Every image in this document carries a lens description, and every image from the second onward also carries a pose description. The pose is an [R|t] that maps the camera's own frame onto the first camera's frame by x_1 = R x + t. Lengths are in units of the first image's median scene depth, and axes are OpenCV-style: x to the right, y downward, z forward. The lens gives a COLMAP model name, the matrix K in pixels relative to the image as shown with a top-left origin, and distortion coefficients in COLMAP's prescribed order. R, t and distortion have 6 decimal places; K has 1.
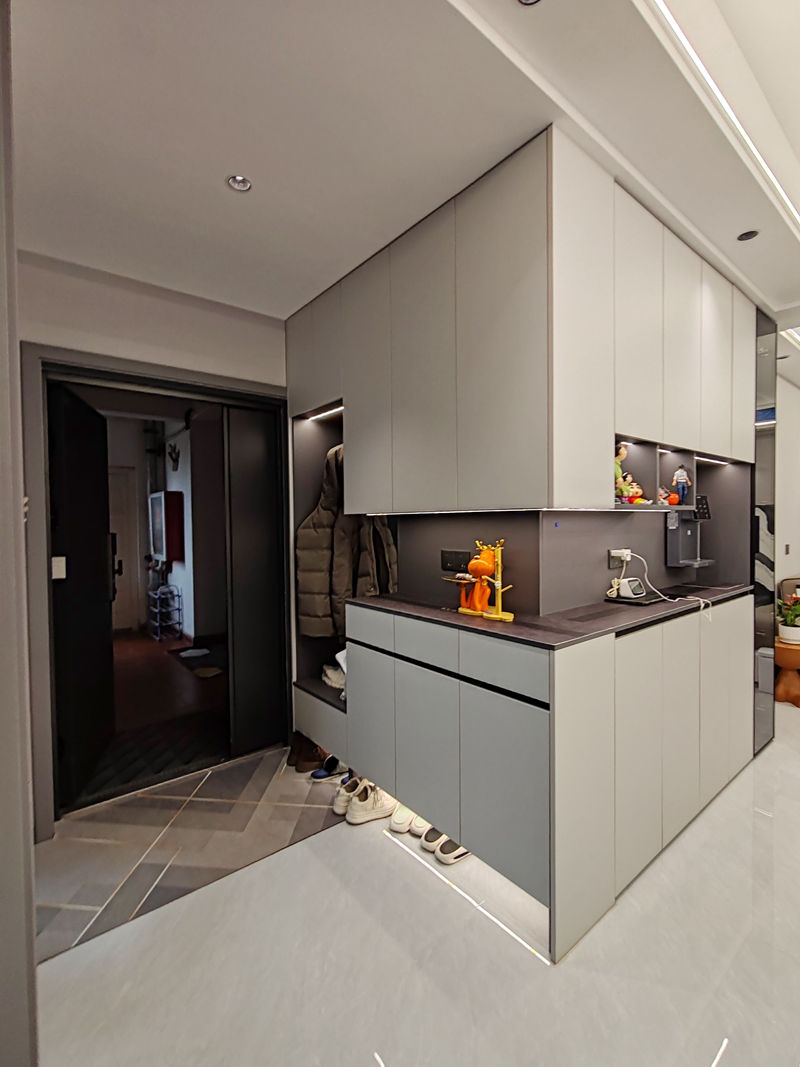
lens RADIAL K [[482.5, 0, 400.2], [0, 482.5, 533.5], [0, 0, 1]] dist [-0.004097, 0.002112]
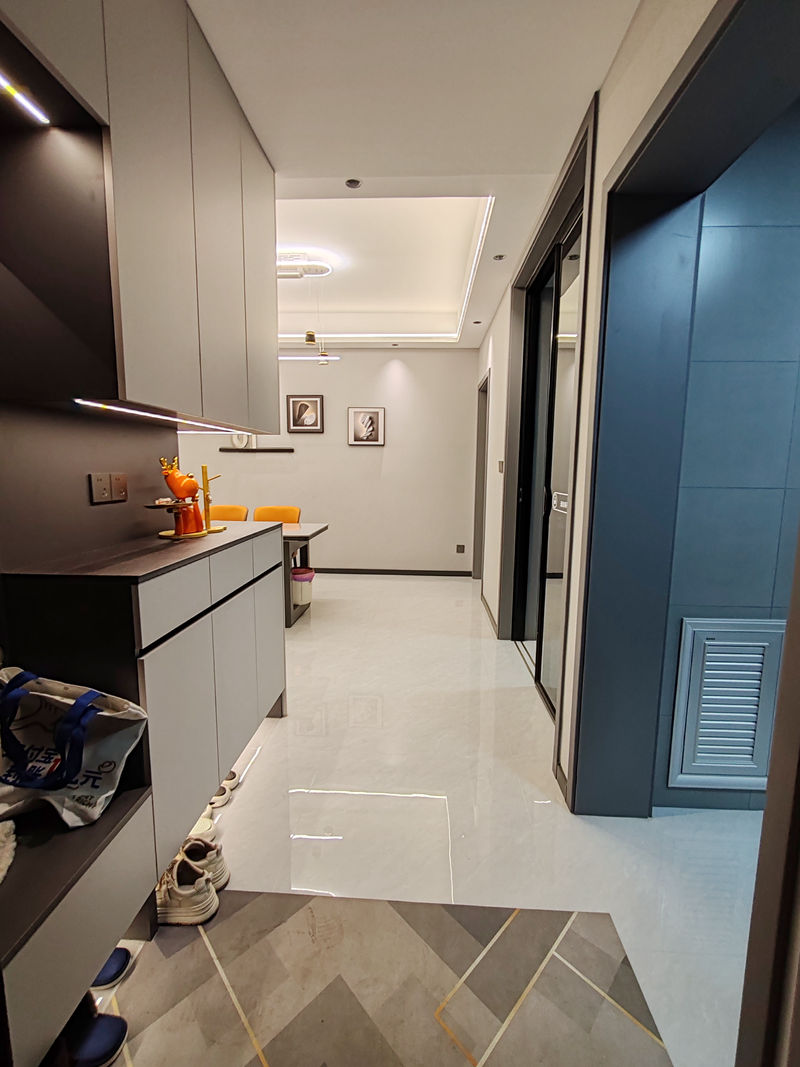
lens RADIAL K [[482.5, 0, 395.7], [0, 482.5, 532.1], [0, 0, 1]] dist [-0.004097, 0.002112]
pose [[-0.733075, -0.087210, 0.674533, -0.690707], [0.014764, 0.989471, 0.143973, 0.023701], [-0.679987, 0.115502, -0.724070, 1.267086]]
